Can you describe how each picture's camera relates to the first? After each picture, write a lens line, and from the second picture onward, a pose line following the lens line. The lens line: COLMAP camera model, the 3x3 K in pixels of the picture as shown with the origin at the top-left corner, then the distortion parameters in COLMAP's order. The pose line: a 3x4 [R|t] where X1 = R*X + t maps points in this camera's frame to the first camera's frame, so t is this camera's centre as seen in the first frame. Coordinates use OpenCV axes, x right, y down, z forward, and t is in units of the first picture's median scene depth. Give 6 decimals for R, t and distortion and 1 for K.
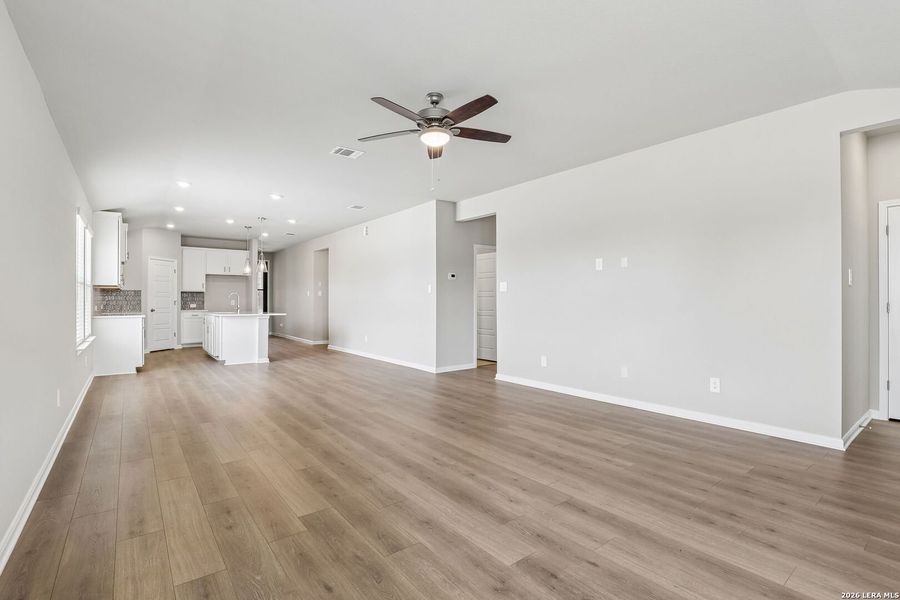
lens RADIAL K [[422.4, 0, 450.0], [0, 422.4, 300.0], [0, 0, 1]] dist [-0.039145, 0.013169]
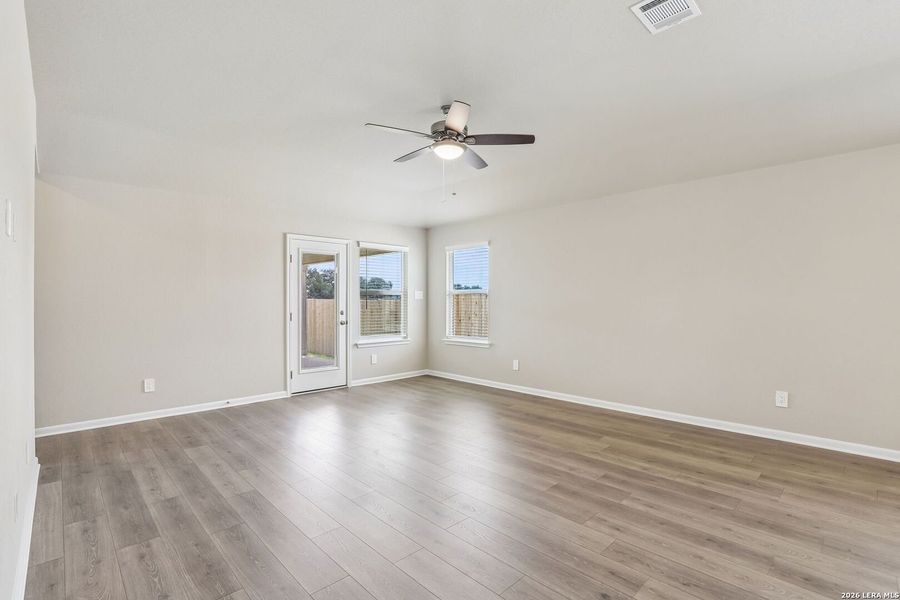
lens RADIAL K [[417.6, 0, 456.9], [0, 417.6, 304.4], [0, 0, 1]] dist [-0.035319, 0.007091]
pose [[-0.993090, 0.003490, -0.117306, 0.029891], [0.002940, 0.999984, 0.004860, -0.013326], [0.117321, 0.004482, -0.993084, 0.971083]]
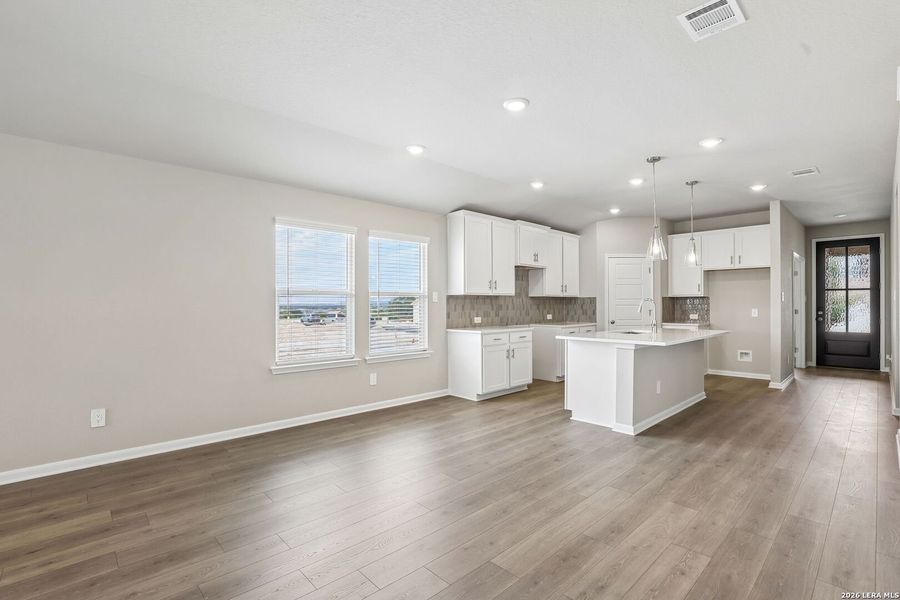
lens RADIAL K [[417.6, 0, 456.9], [0, 417.6, 304.4], [0, 0, 1]] dist [-0.035319, 0.007091]
pose [[0.105999, -0.001856, -0.994364, 0.052586], [0.005080, 0.999986, -0.001325, -0.012751], [0.994353, -0.004911, 0.106007, 0.848898]]
